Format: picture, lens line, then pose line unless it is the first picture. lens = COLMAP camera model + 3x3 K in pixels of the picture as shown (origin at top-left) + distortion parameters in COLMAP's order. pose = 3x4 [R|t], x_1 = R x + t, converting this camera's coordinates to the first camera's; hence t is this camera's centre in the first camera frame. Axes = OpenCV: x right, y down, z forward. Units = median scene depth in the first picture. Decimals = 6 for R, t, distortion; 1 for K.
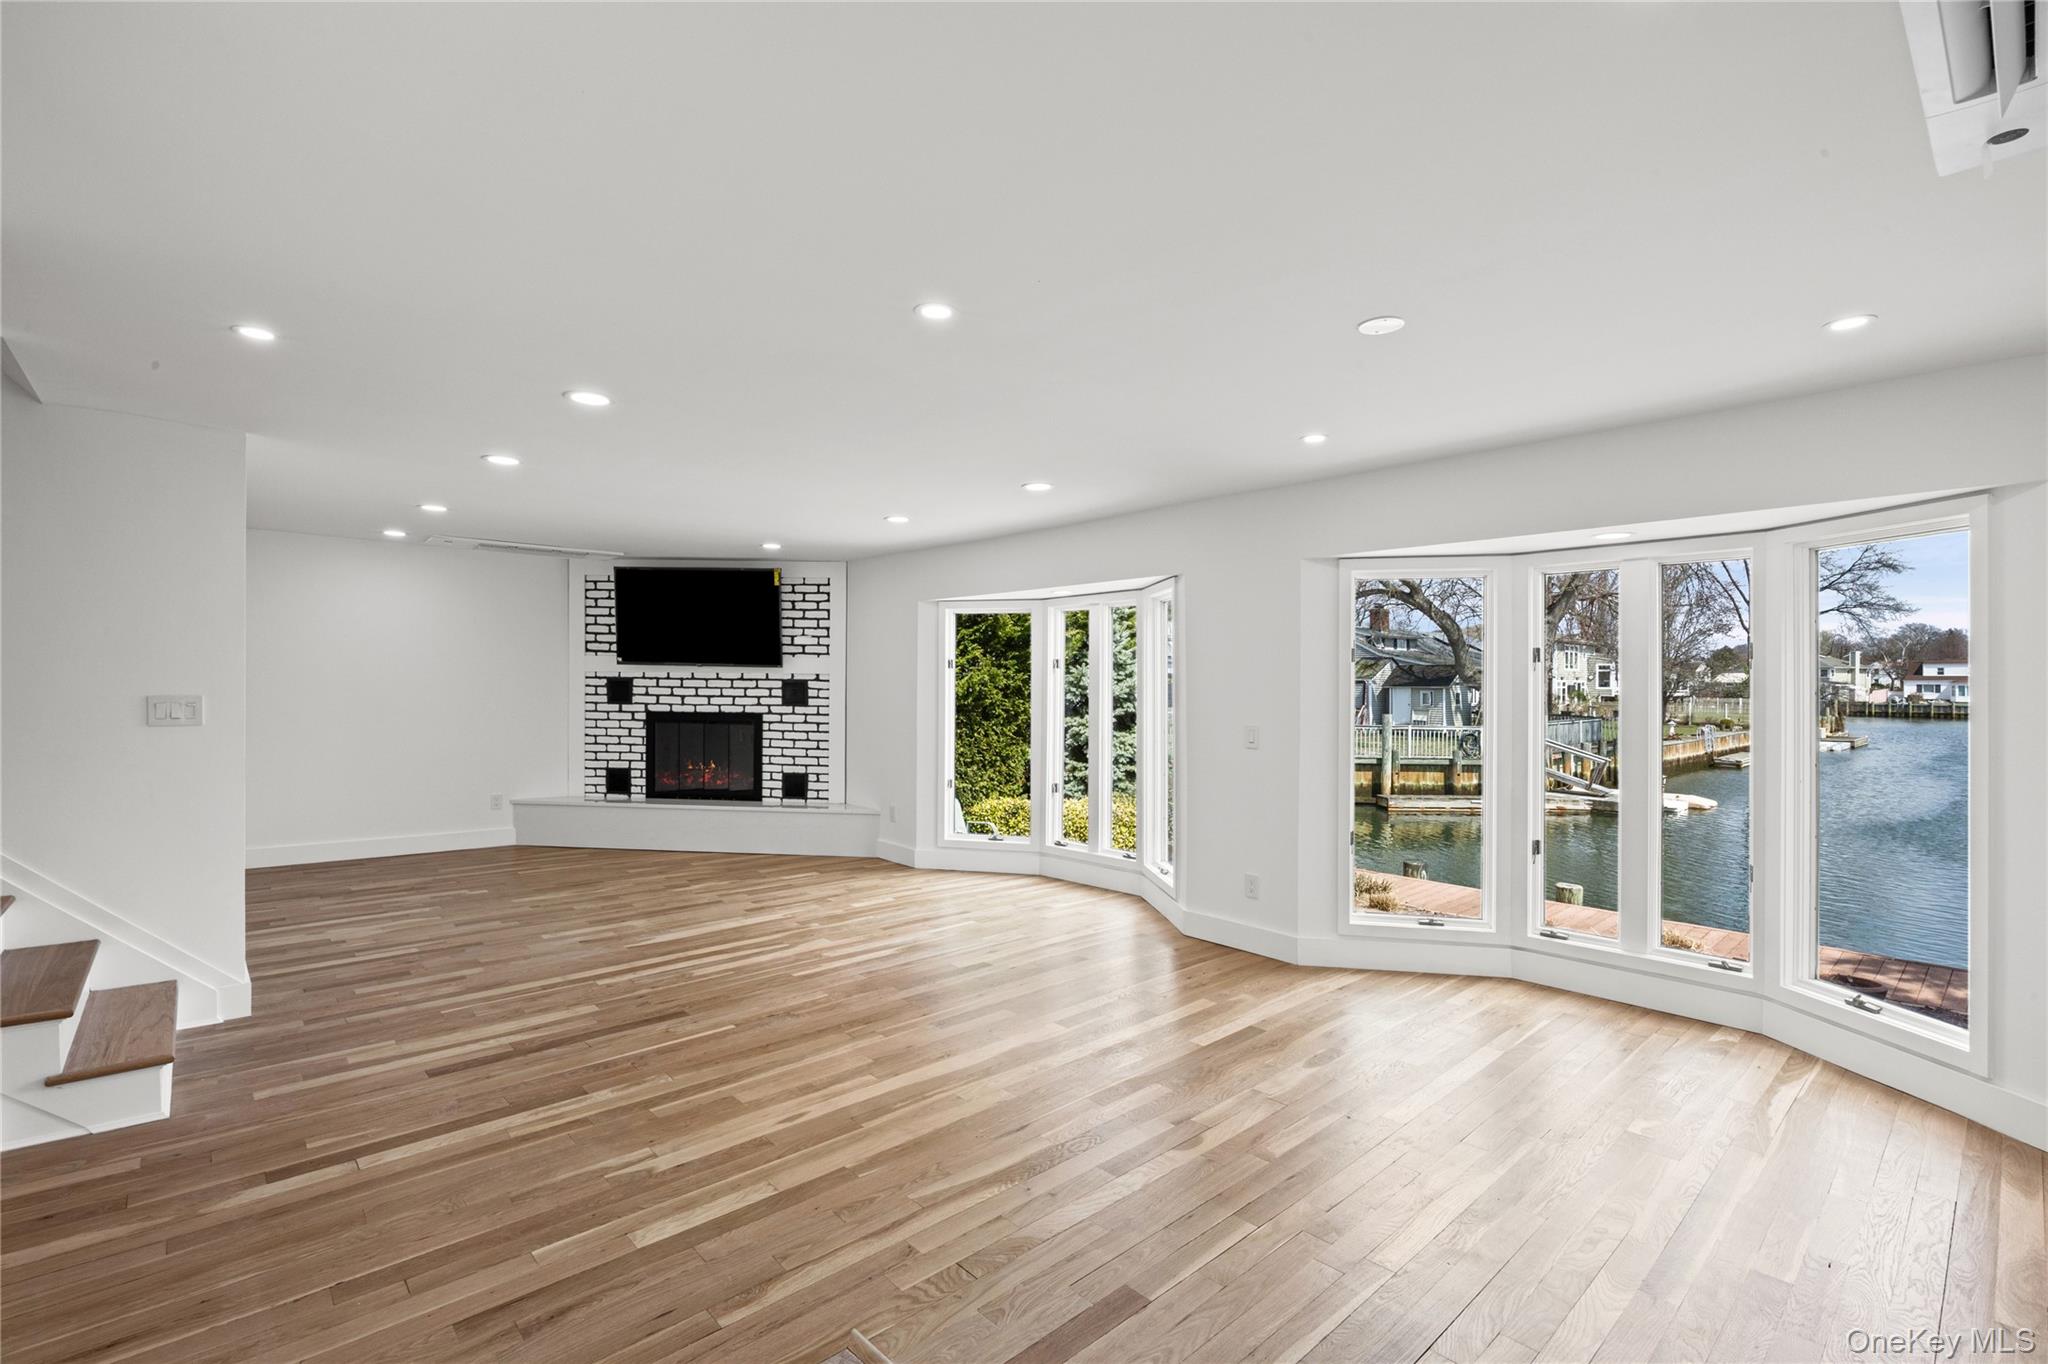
lens RADIAL K [[937.1, 0, 1018.0], [0, 937.1, 681.6], [0, 0, 1]] dist [-0.000980, 0.000014]
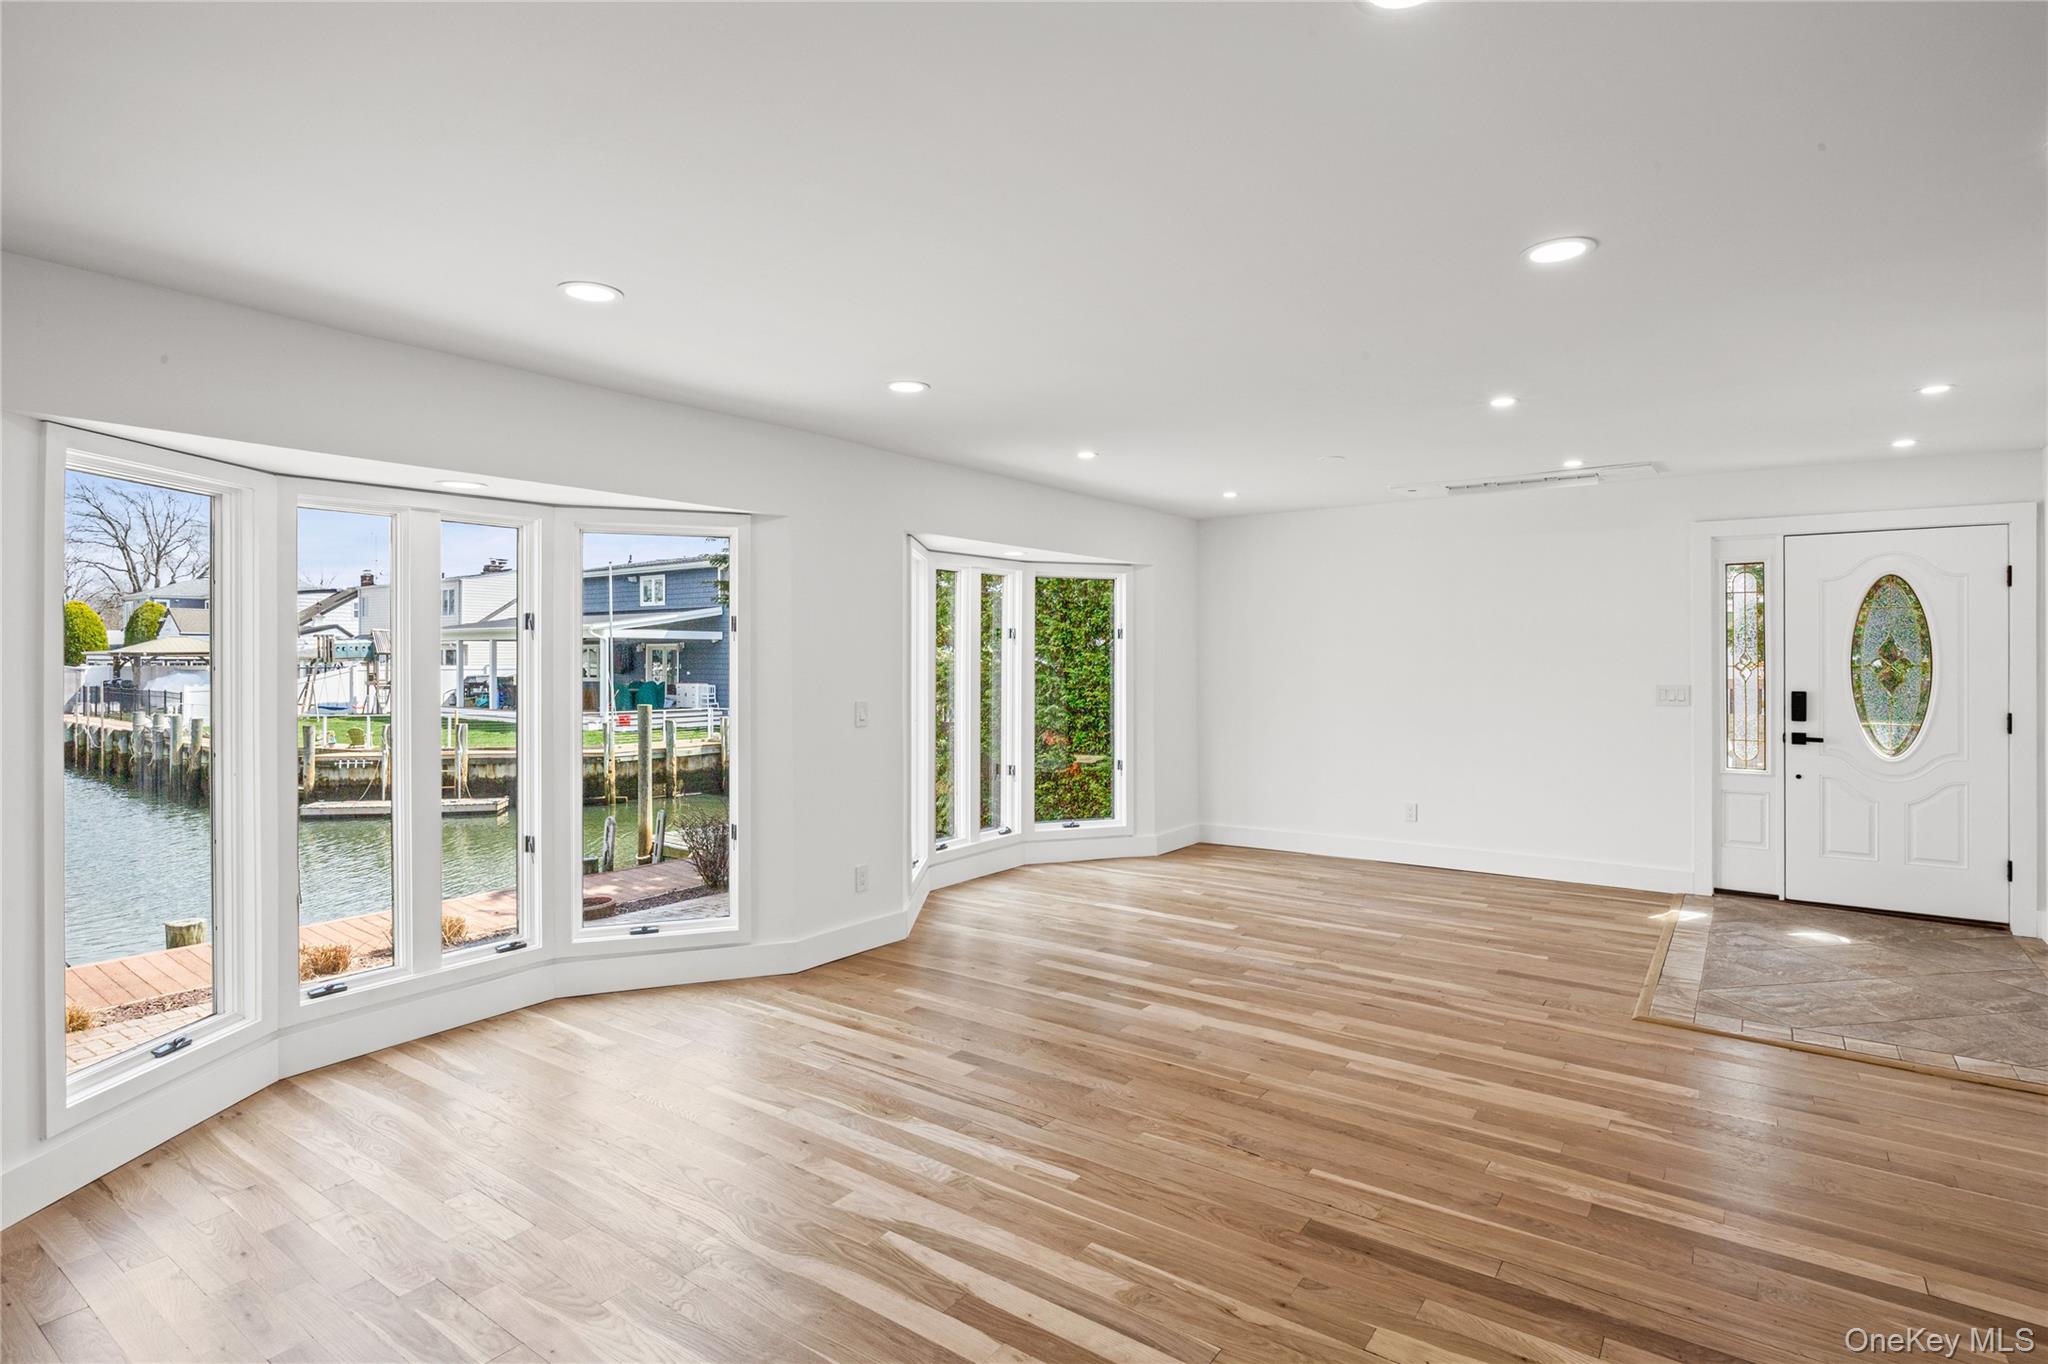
lens RADIAL K [[1029.8, 0, 1018.3], [0, 1029.8, 664.0], [0, 0, 1]] dist [0.002119, -0.000178]
pose [[-0.211312, -0.018115, 0.977251, -0.962484], [-0.000830, 0.999831, 0.018354, -0.010690], [-0.977418, 0.003067, -0.211291, 1.341646]]
